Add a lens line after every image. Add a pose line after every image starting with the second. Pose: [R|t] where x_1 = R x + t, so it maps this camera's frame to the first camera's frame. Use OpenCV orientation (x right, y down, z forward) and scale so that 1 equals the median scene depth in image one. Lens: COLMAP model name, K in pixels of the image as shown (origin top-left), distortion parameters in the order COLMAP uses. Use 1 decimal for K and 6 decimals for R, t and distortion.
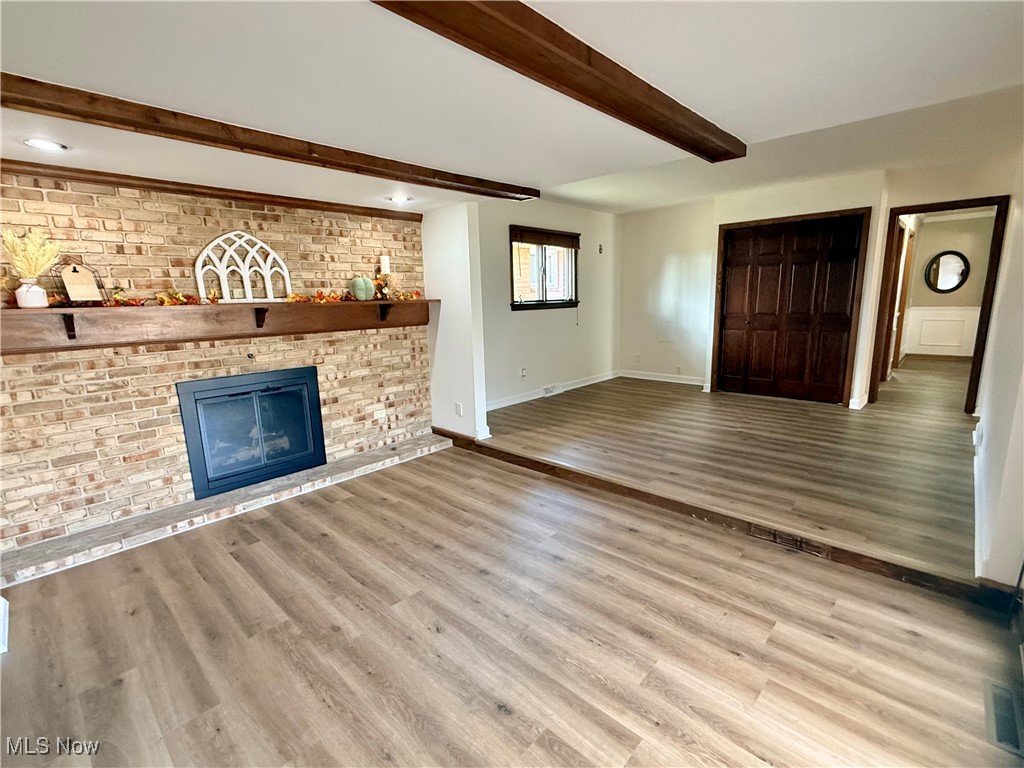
lens RADIAL K [[472.9, 0, 513.8], [0, 472.9, 390.8], [0, 0, 1]] dist [-0.002699, 0.000011]
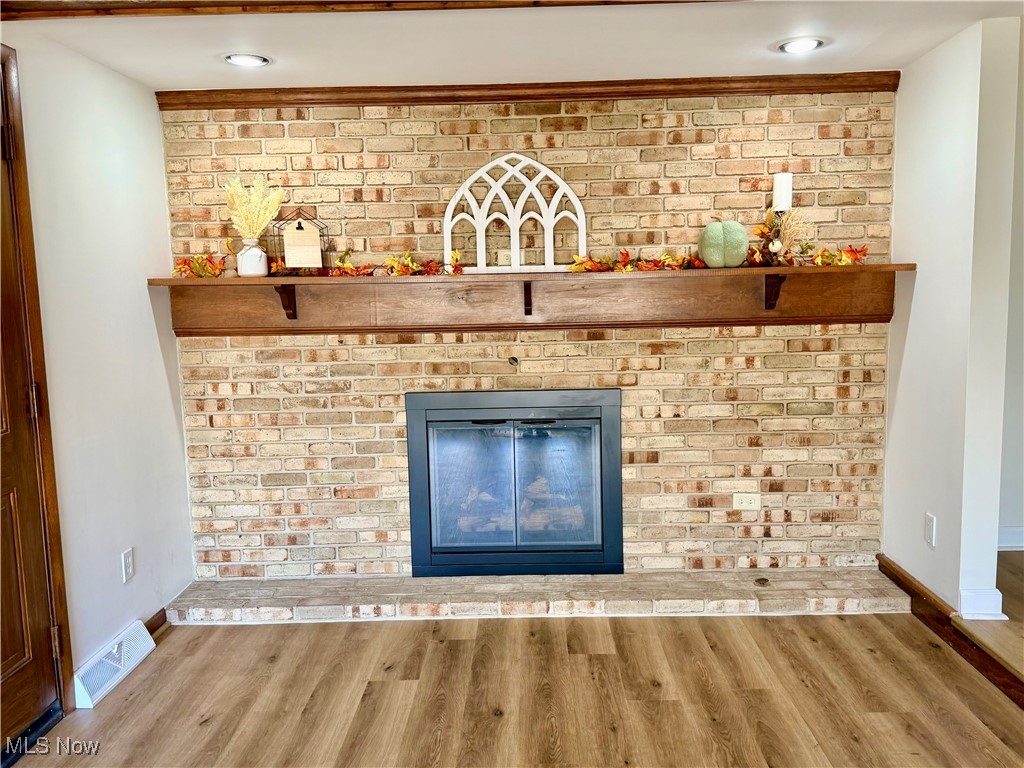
lens RADIAL K [[833.3, 0, 507.6], [0, 833.3, 382.7], [0, 0, 1]] dist [0.084689, -0.068912]
pose [[0.670219, 0.102257, -0.735085, 0.218925], [-0.139388, 0.990180, 0.010655, -0.058191], [0.728956, 0.095321, 0.677891, 0.292954]]
